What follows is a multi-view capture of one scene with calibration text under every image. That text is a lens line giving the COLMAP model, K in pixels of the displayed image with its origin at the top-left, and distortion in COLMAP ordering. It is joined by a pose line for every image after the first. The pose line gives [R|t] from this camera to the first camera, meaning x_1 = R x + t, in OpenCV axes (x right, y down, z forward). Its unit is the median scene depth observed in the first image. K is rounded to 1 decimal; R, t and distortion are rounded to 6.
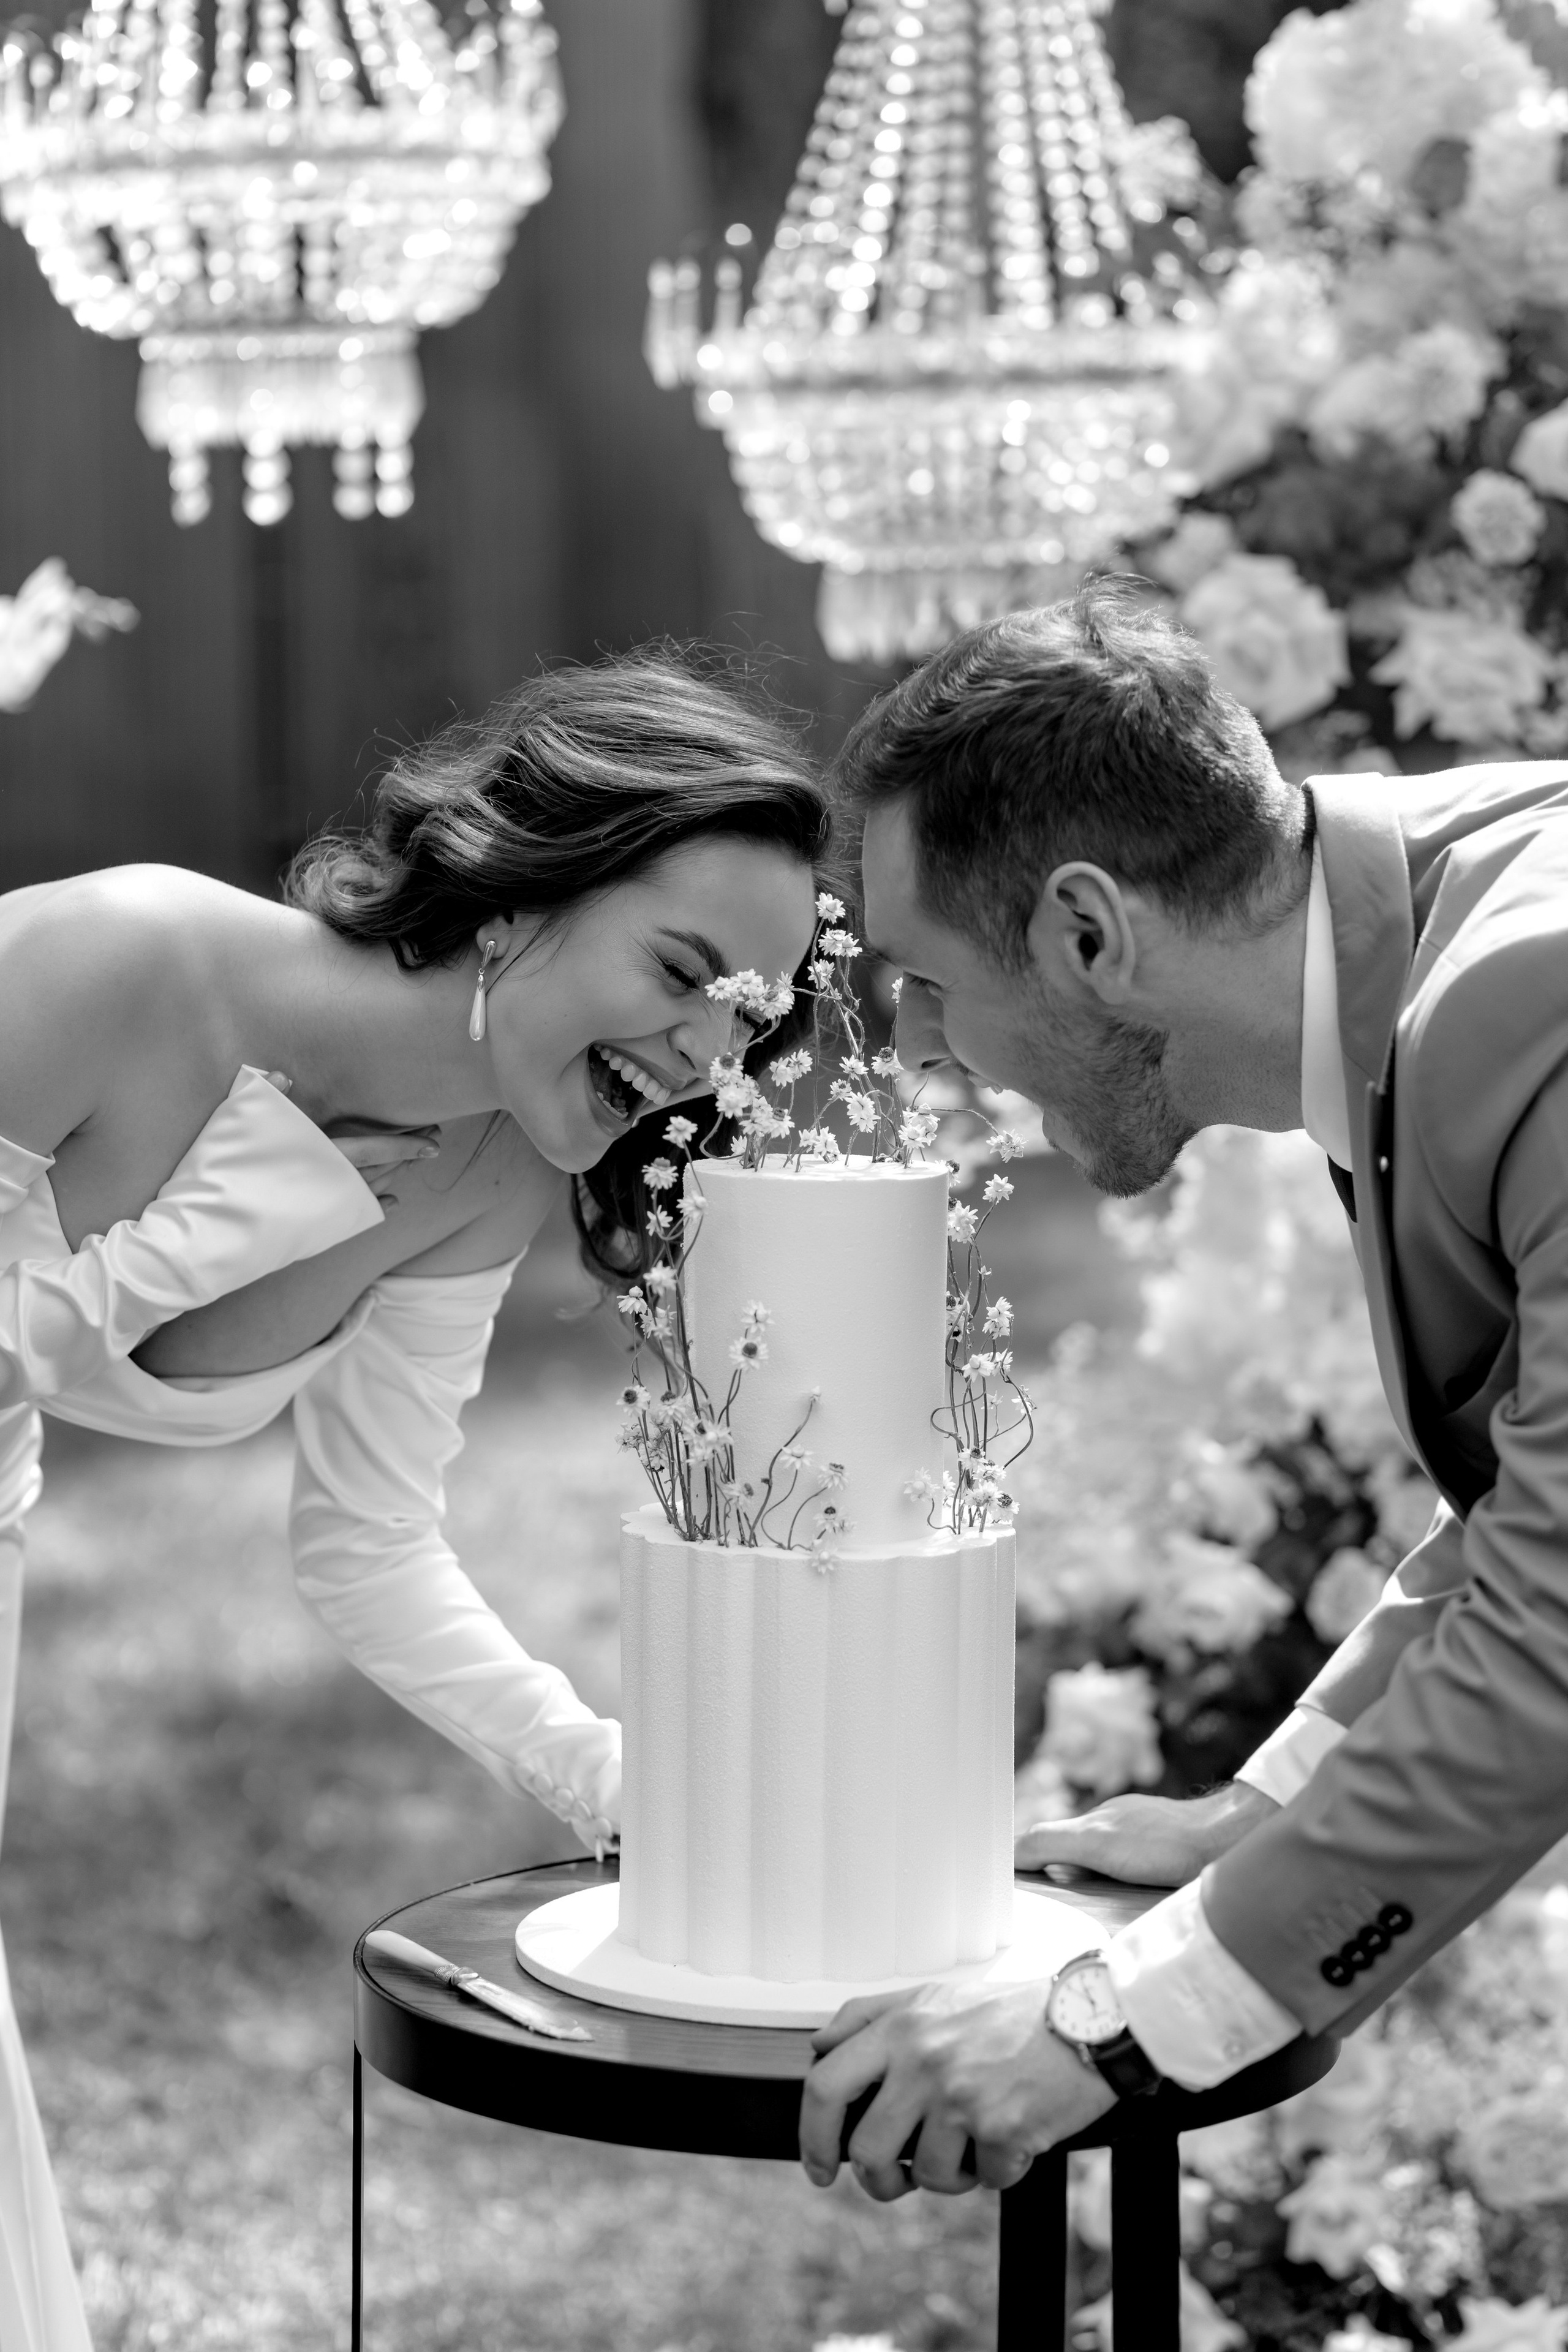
lens RADIAL K [[5442.9, 0, 784.0], [0, 5442.9, 1176.0], [0, 0, 1]] dist [0.045163, 0.274445]
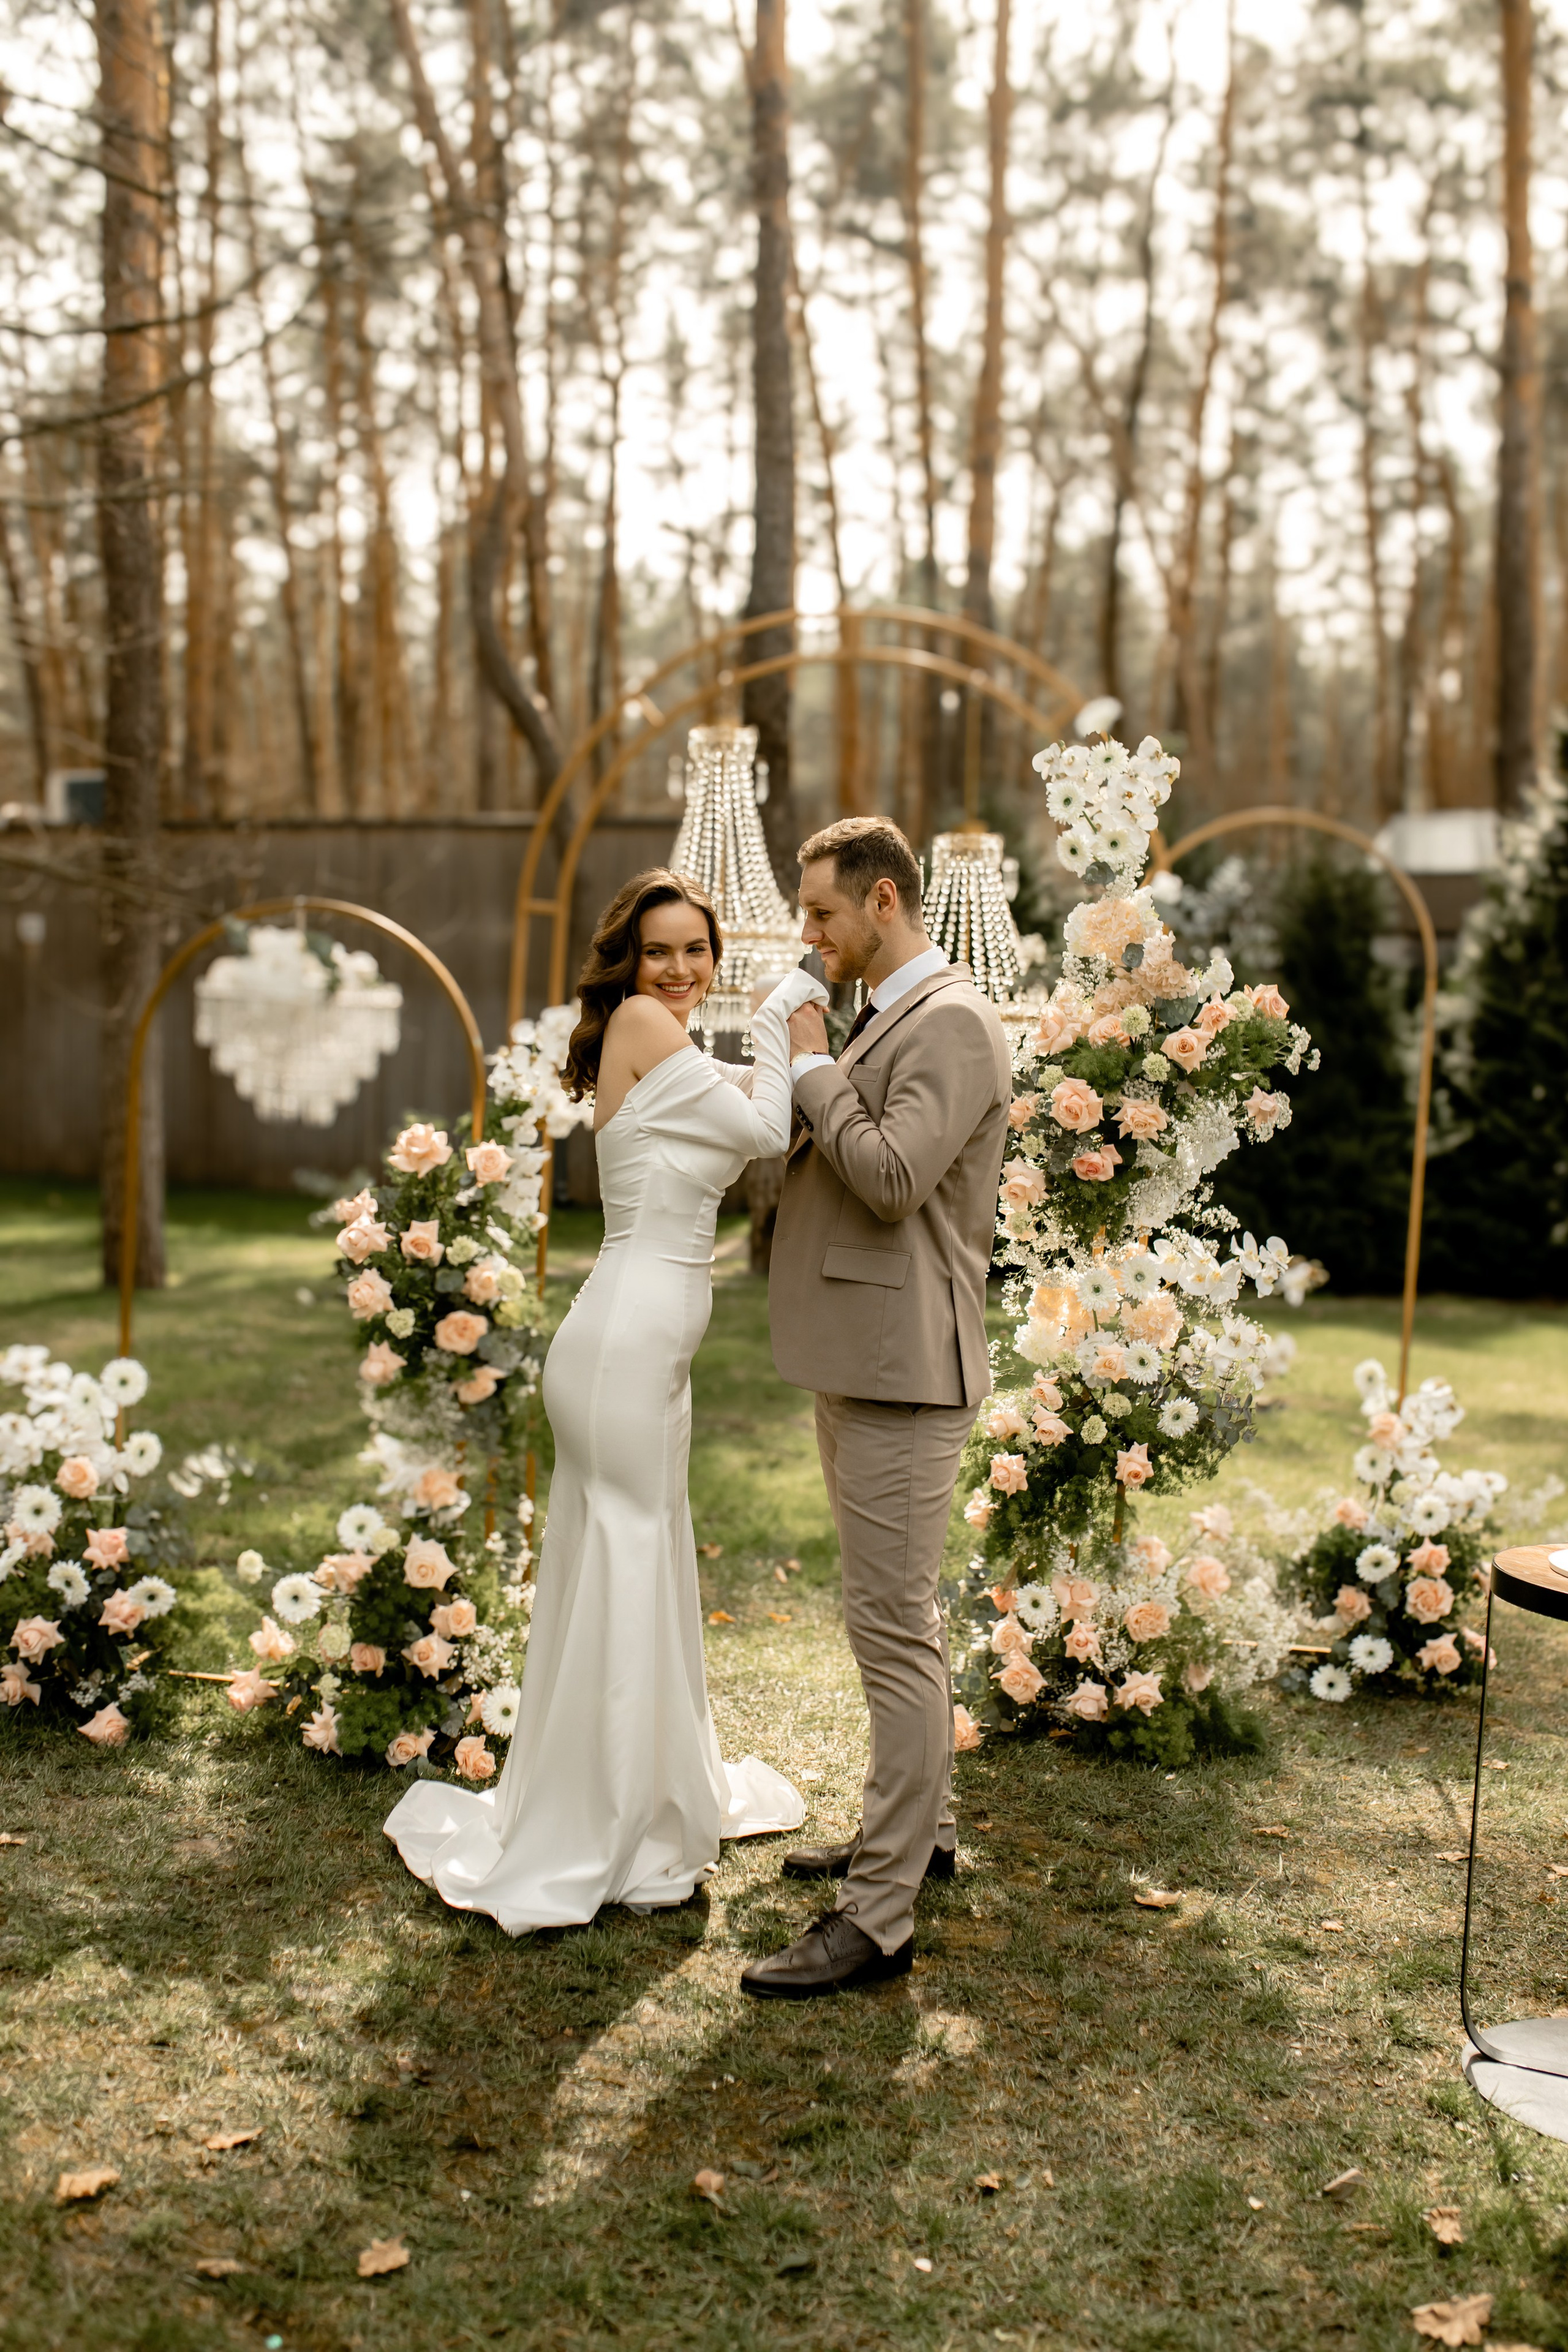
lens RADIAL K [[2217.9, 0, 784.0], [0, 2217.9, 1176.0], [0, 0, 1]] dist [-0.065811, 0.000764]
pose [[0.998397, 0.034462, 0.044888, -0.120714], [-0.030420, 0.995672, -0.087813, 0.050261], [-0.047720, 0.086306, 0.995125, -0.195272]]
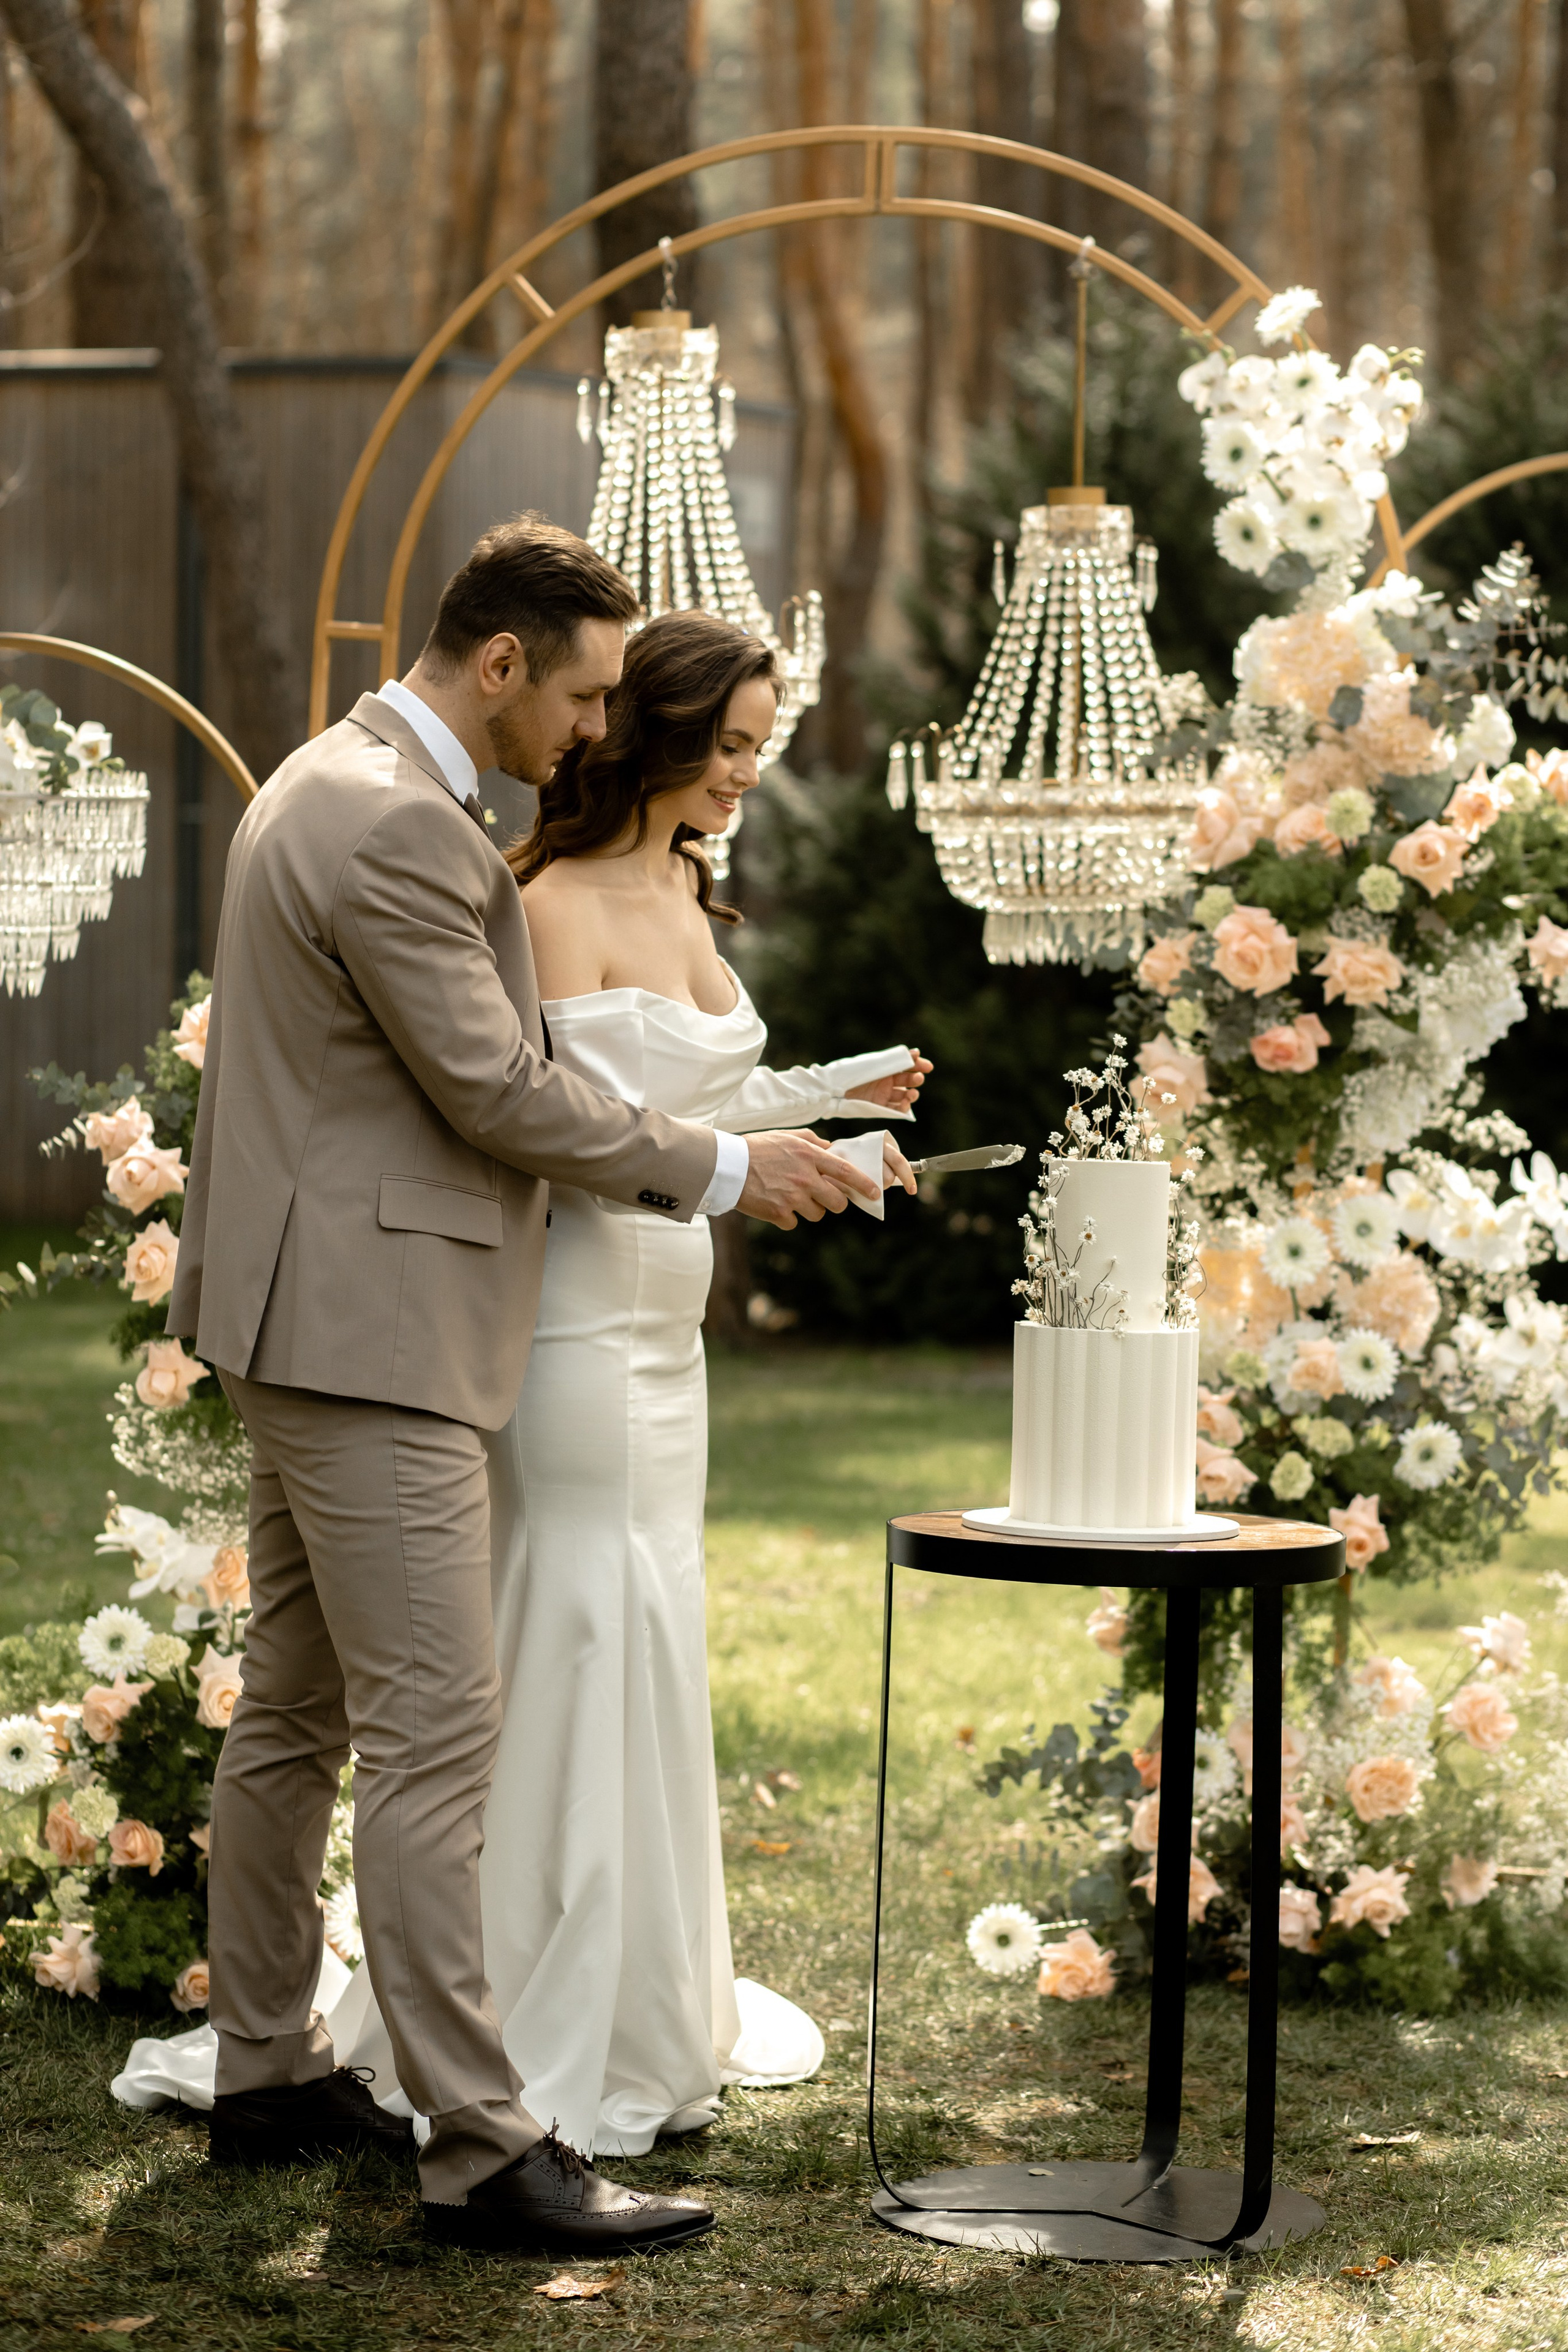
lens RADIAL K [[5677.5, 0, 784.0], [0, 5677.5, 1176.0], [0, 0, 1]] dist [-0.033007, -0.234507]
pose [[0.997190, 0.020707, 0.071991, -0.201556], [-0.014447, 0.996155, -0.086408, 0.142077], [-0.073504, 0.085126, 0.993655, -0.872715]]
